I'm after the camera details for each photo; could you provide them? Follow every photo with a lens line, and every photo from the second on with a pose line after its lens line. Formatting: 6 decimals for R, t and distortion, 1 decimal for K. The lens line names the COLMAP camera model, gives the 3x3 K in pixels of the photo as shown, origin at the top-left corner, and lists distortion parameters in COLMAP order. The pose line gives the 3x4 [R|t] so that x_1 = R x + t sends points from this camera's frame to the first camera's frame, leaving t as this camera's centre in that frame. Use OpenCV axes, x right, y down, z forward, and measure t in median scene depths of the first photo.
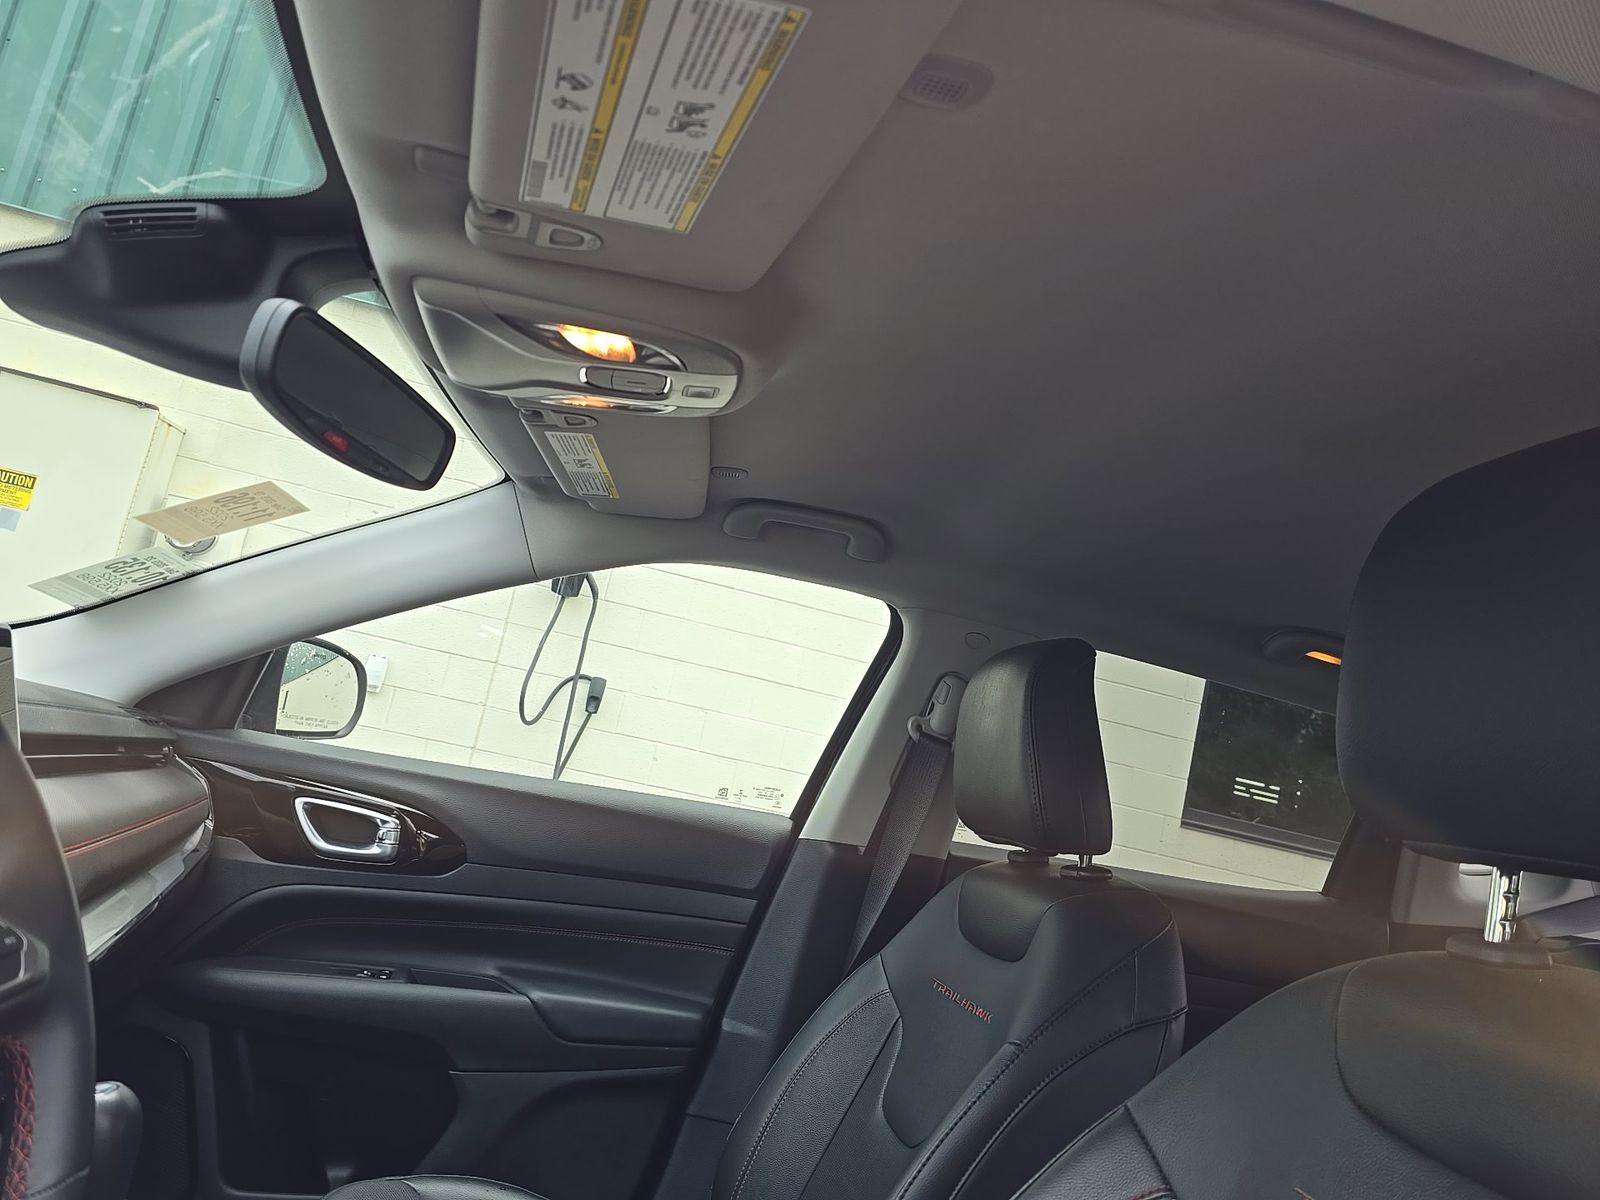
lens RADIAL K [[1072.4, 0, 796.1], [0, 1072.4, 591.9], [0, 0, 1]] dist [0.086718, -0.108562]
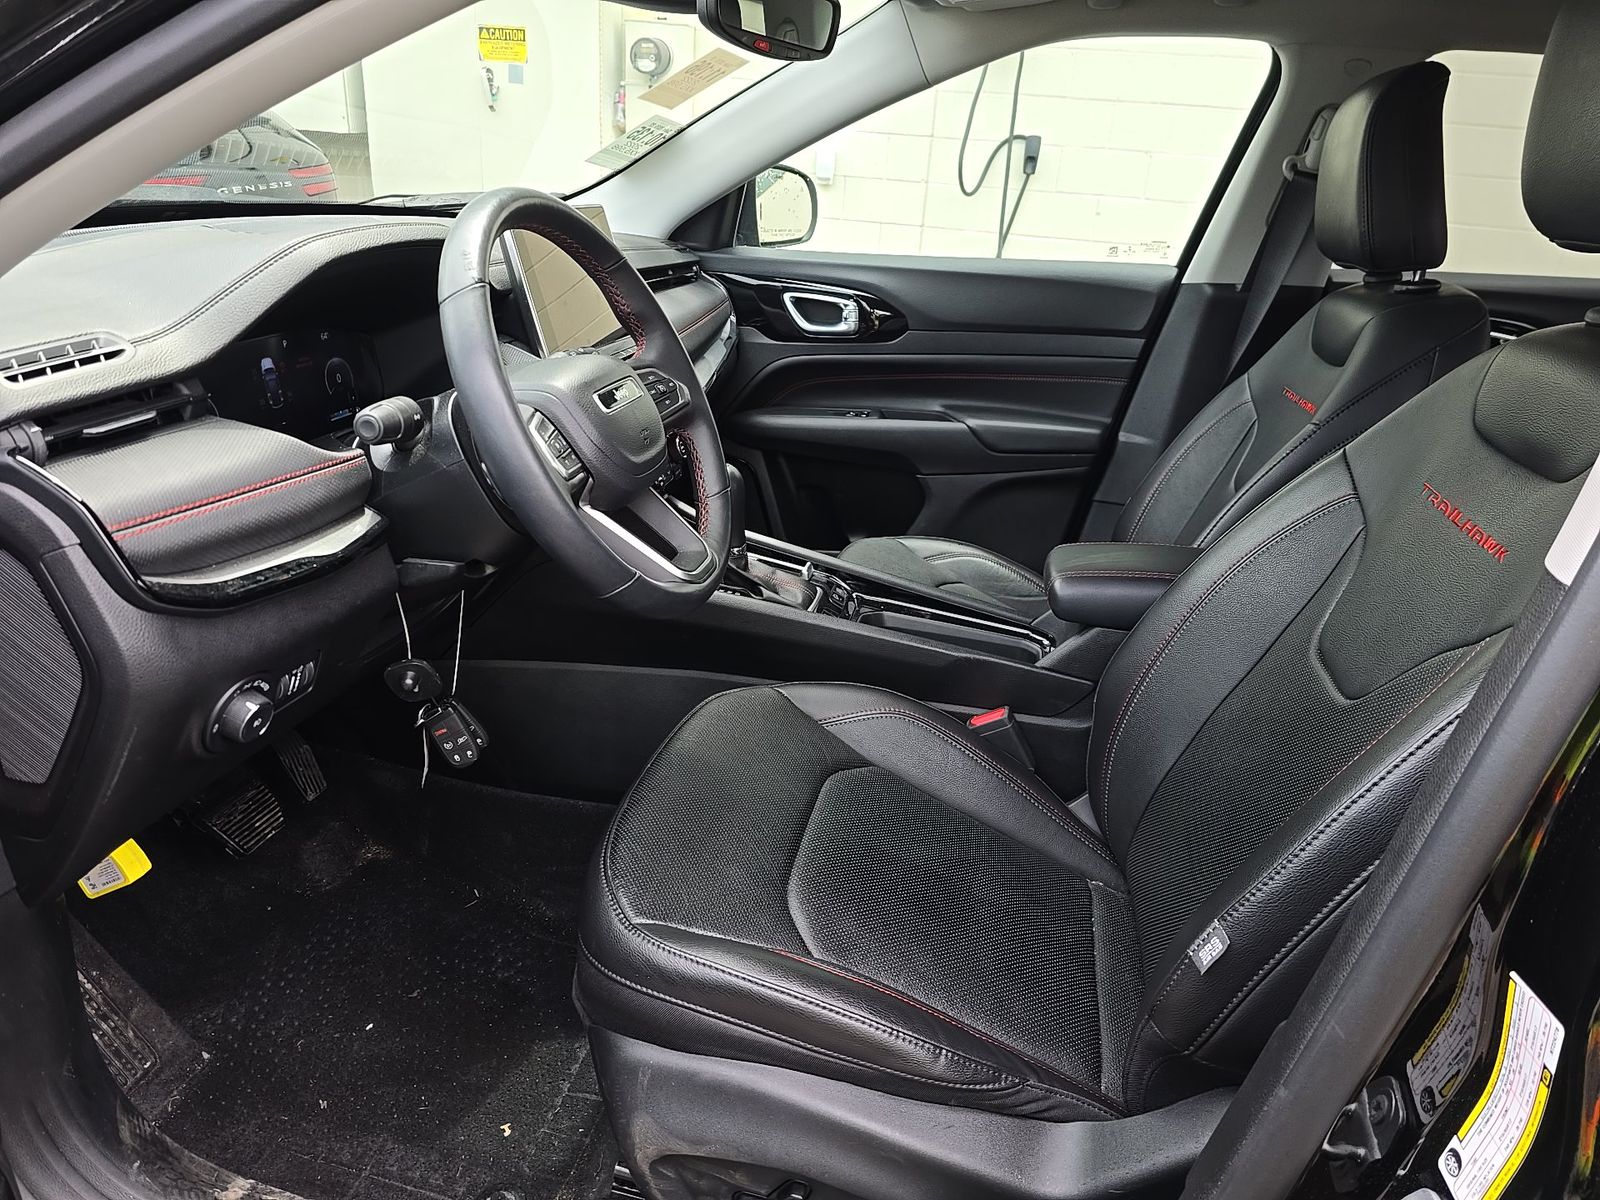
lens RADIAL K [[1072.4, 0, 796.1], [0, 1072.4, 591.9], [0, 0, 1]] dist [0.086718, -0.108562]
pose [[0.910953, 0.009276, -0.412406, 0.117334], [0.184394, 0.885149, 0.427212, -0.055620], [0.369004, -0.465215, 0.804619, -0.259697]]
